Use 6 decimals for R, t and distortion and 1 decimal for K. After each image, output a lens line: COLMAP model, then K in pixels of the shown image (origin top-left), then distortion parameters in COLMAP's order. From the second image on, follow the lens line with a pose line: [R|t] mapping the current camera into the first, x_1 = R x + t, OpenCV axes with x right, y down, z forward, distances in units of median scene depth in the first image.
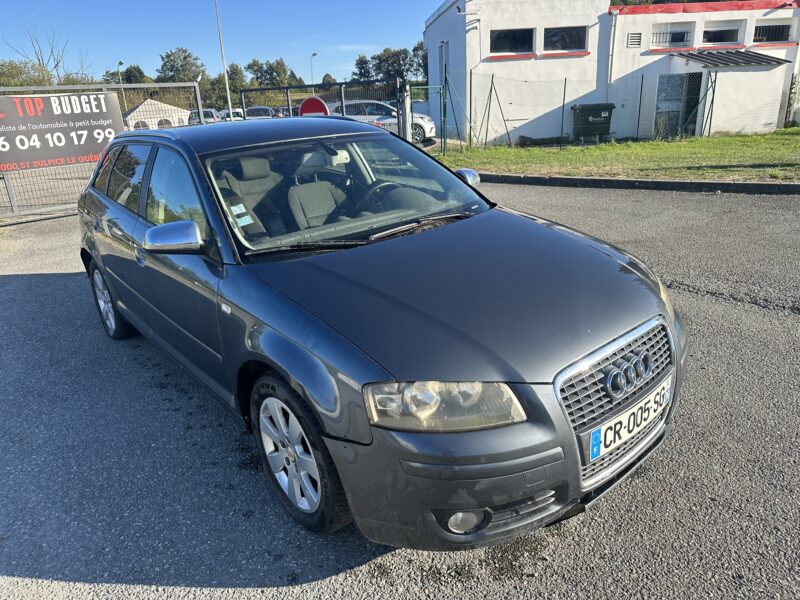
lens RADIAL K [[593.7, 0, 400.0], [0, 593.7, 300.0], [0, 0, 1]] dist [0.006872, 0.005764]
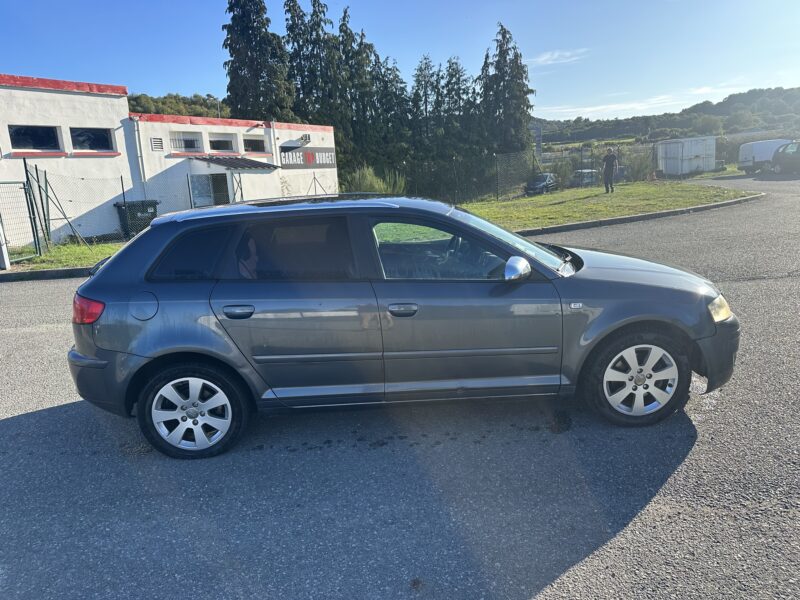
lens RADIAL K [[593.7, 0, 400.0], [0, 593.7, 300.0], [0, 0, 1]] dist [0.006872, 0.005764]
pose [[0.616366, -0.150294, 0.772984, -0.217429], [0.269967, 0.962459, -0.028133, -0.011626], [-0.739737, 0.226020, 0.633801, 0.046048]]
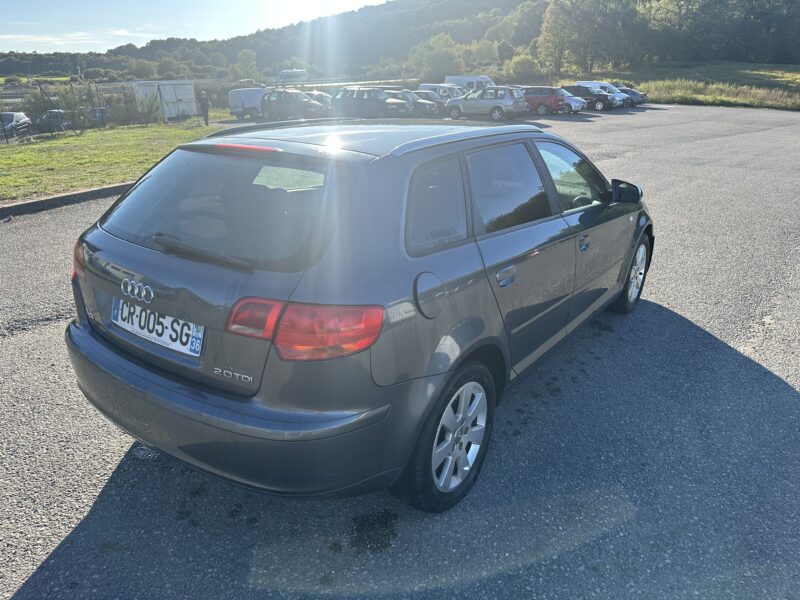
lens RADIAL K [[593.7, 0, 400.0], [0, 593.7, 300.0], [0, 0, 1]] dist [0.006872, 0.005764]
pose [[-0.249399, -0.264085, 0.931697, -0.229936], [0.331063, 0.880880, 0.338301, -0.077293], [-0.910053, 0.392822, -0.132262, 0.244508]]
